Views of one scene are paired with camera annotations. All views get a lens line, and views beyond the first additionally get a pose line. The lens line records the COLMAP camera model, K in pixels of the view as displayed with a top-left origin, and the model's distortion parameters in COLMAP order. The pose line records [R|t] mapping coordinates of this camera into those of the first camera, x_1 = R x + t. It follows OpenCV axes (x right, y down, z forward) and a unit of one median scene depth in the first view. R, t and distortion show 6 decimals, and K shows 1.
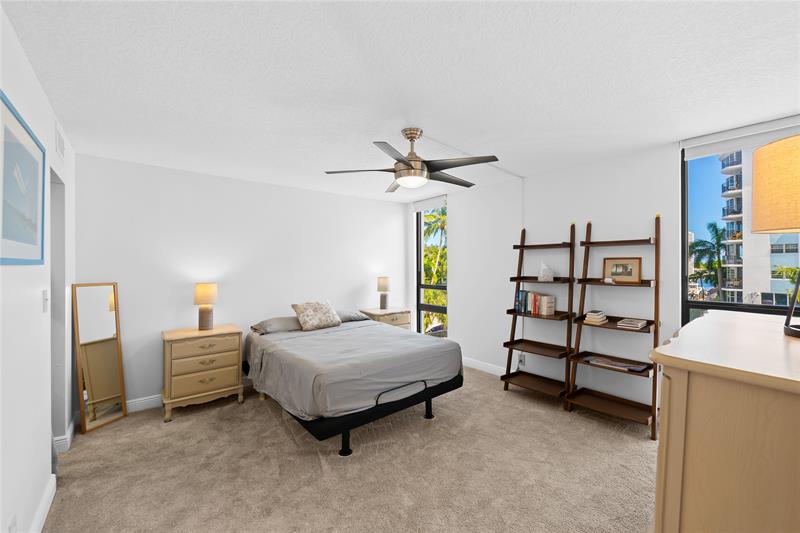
lens RADIAL K [[323.2, 0, 402.2], [0, 323.2, 265.4], [0, 0, 1]] dist [-0.000778, -0.000402]
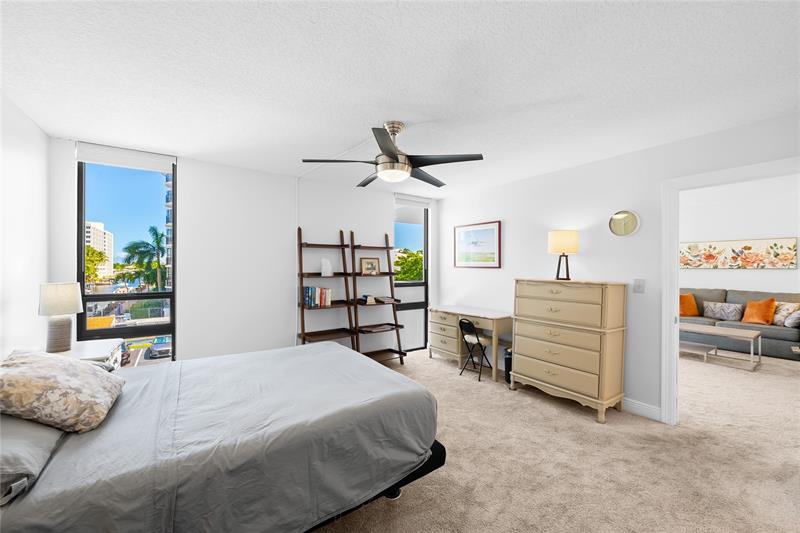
lens RADIAL K [[323.2, 0, 402.2], [0, 323.2, 265.4], [0, 0, 1]] dist [-0.000778, -0.000402]
pose [[0.065965, 0.004783, 0.997810, -0.706790], [-0.001836, 0.999987, -0.004672, 0.015494], [-0.997820, -0.001523, 0.065973, 0.672662]]
